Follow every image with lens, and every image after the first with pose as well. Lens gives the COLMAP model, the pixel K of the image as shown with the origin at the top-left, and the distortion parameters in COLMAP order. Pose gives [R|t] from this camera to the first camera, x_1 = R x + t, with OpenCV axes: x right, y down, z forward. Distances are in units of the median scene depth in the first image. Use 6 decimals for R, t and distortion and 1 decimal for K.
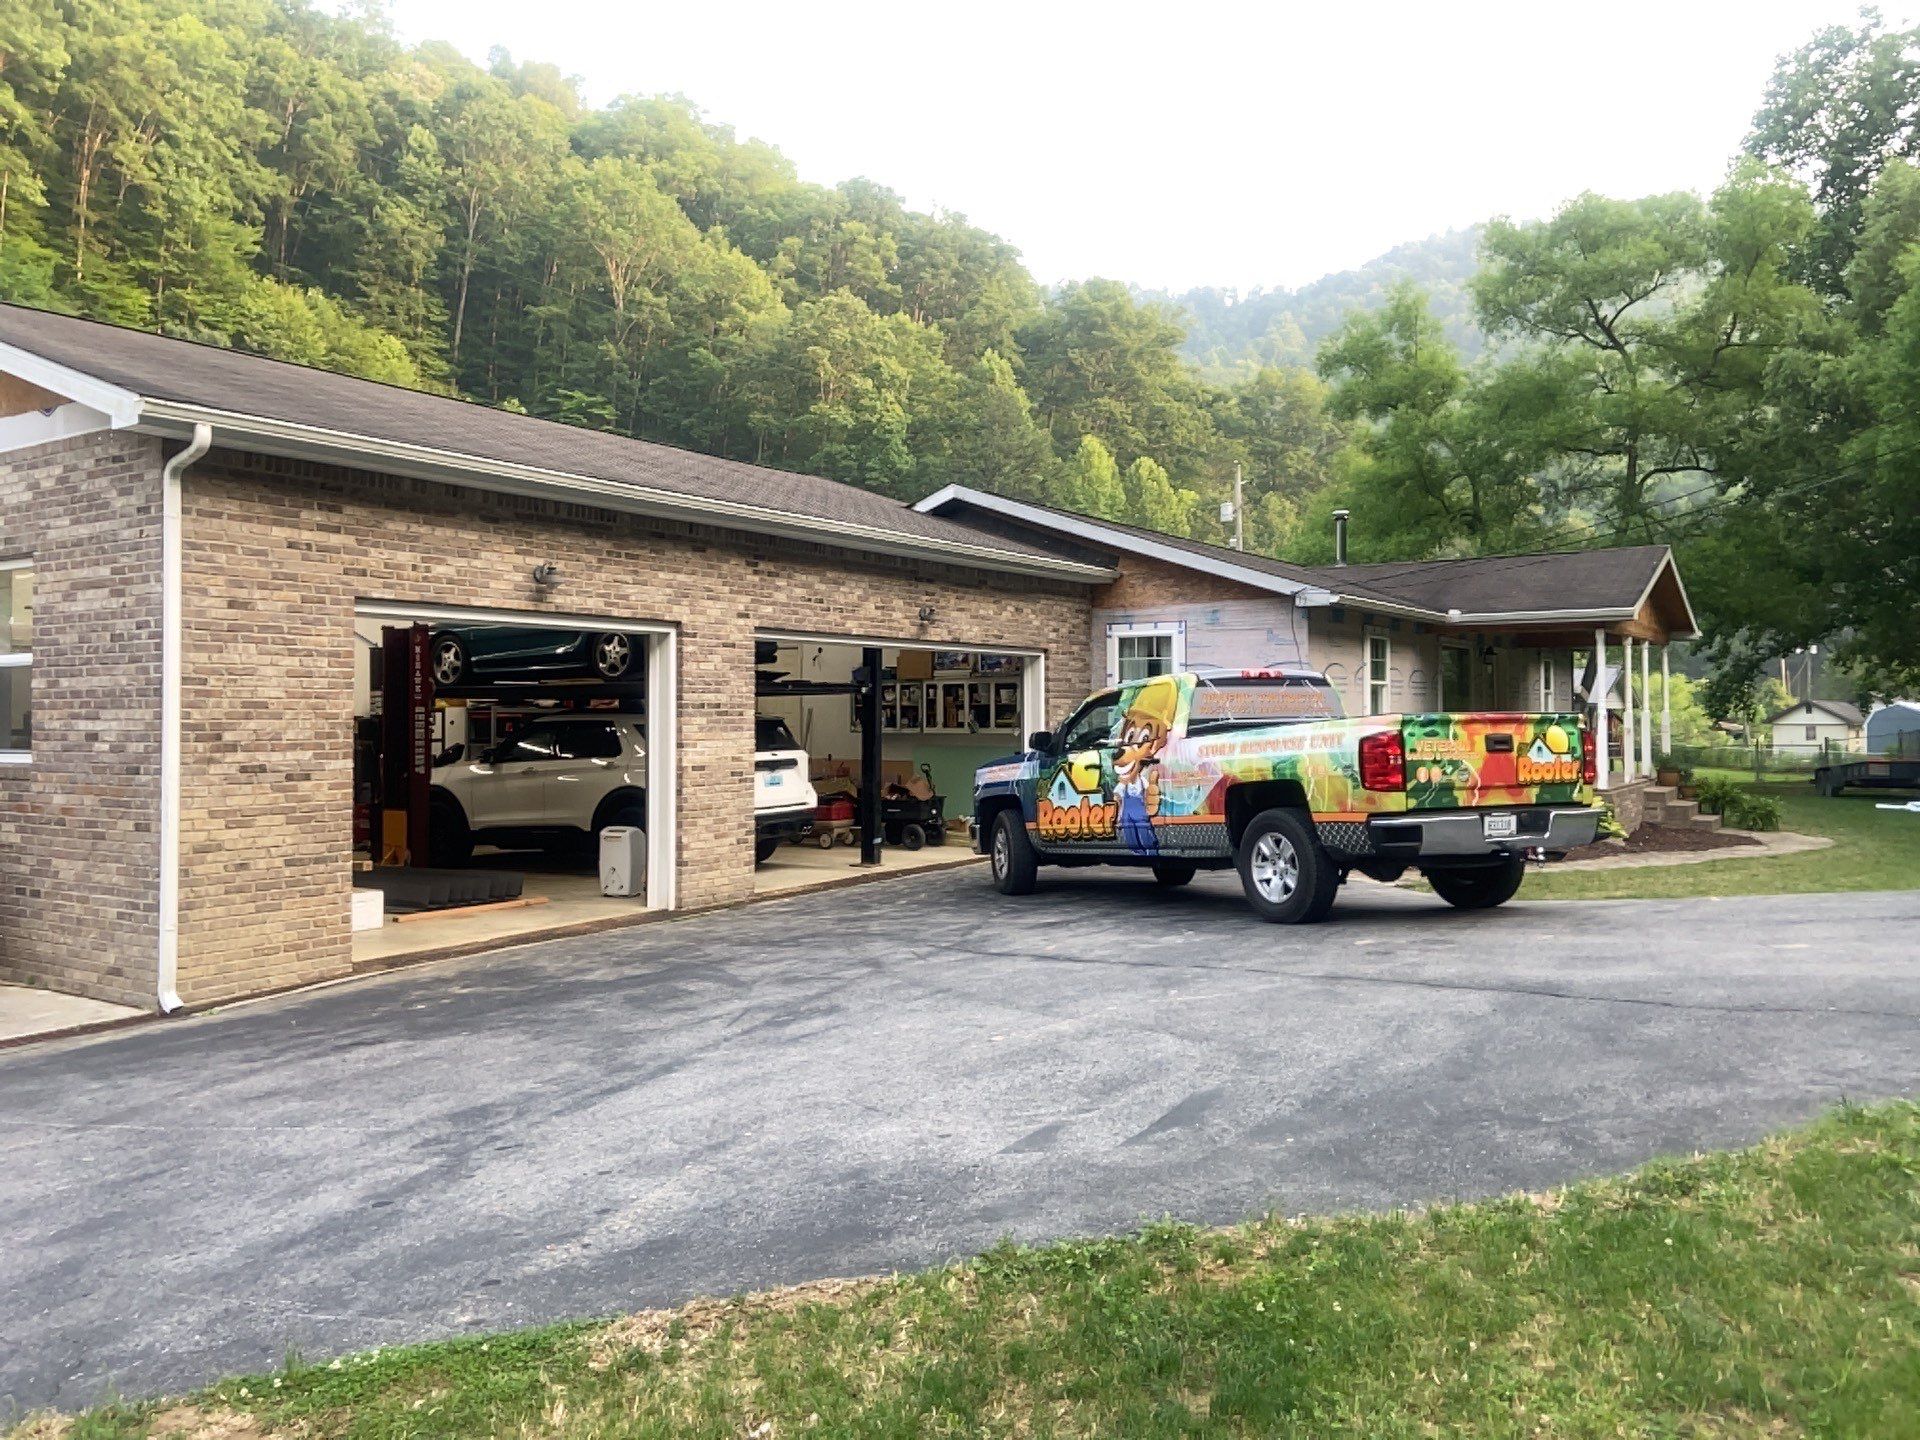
lens RADIAL K [[1464.9, 0, 1012.9], [0, 1464.9, 683.0], [0, 0, 1]] dist [0.079851, -0.085213]
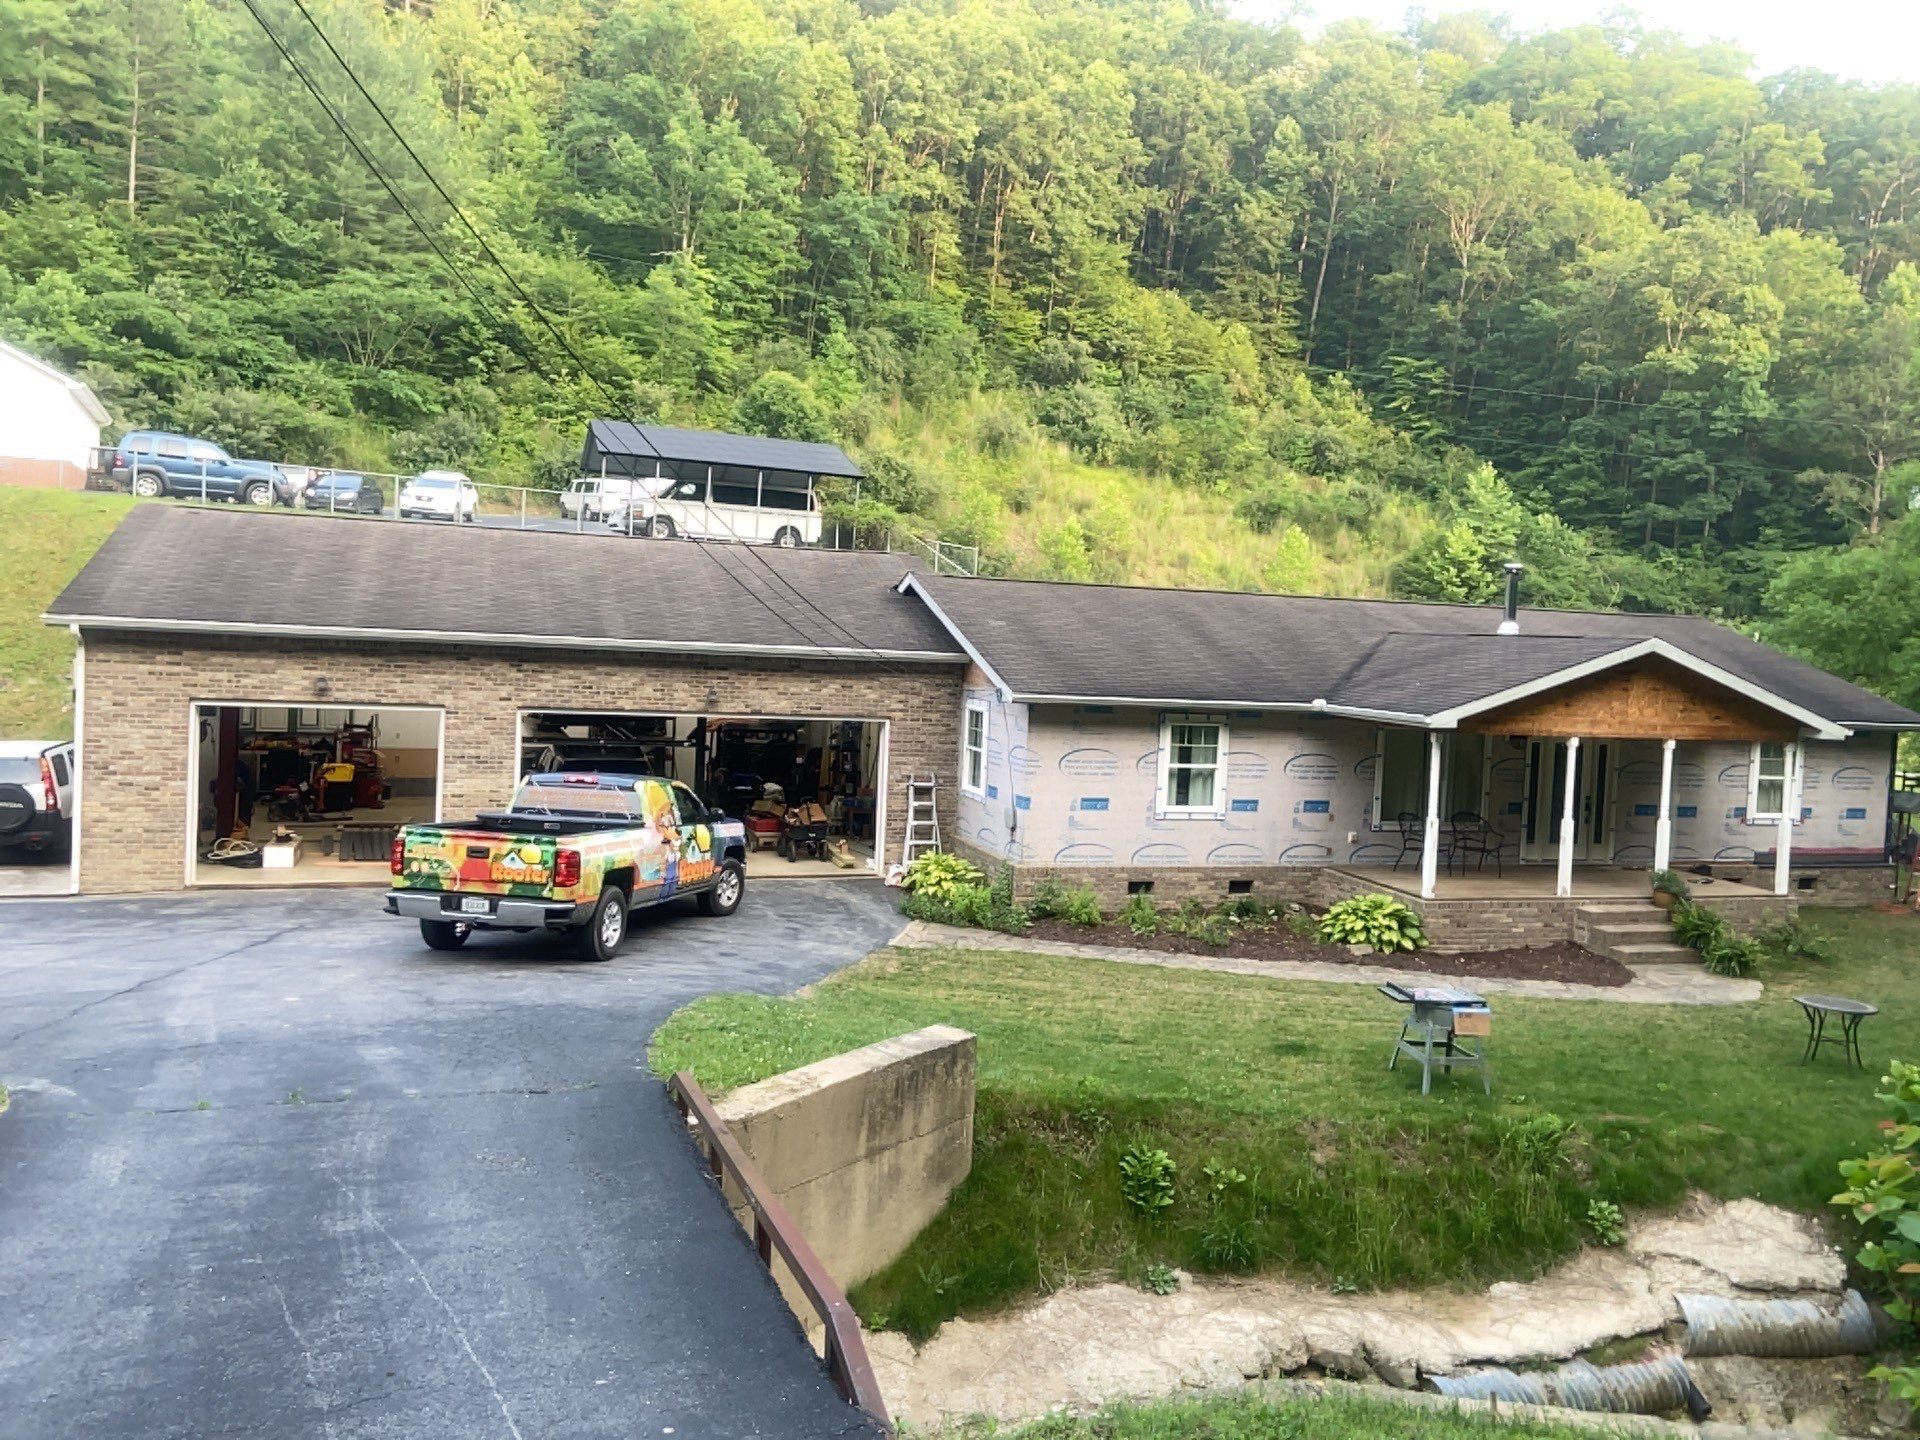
lens RADIAL K [[1464.9, 0, 948.7], [0, 1464.9, 701.4], [0, 0, 1]] dist [0.079851, -0.085213]
pose [[0.773649, 0.069614, -0.629778, 0.143165], [-0.036935, 0.997211, 0.064856, -0.020000], [0.632537, -0.026915, 0.774063, 0.011507]]
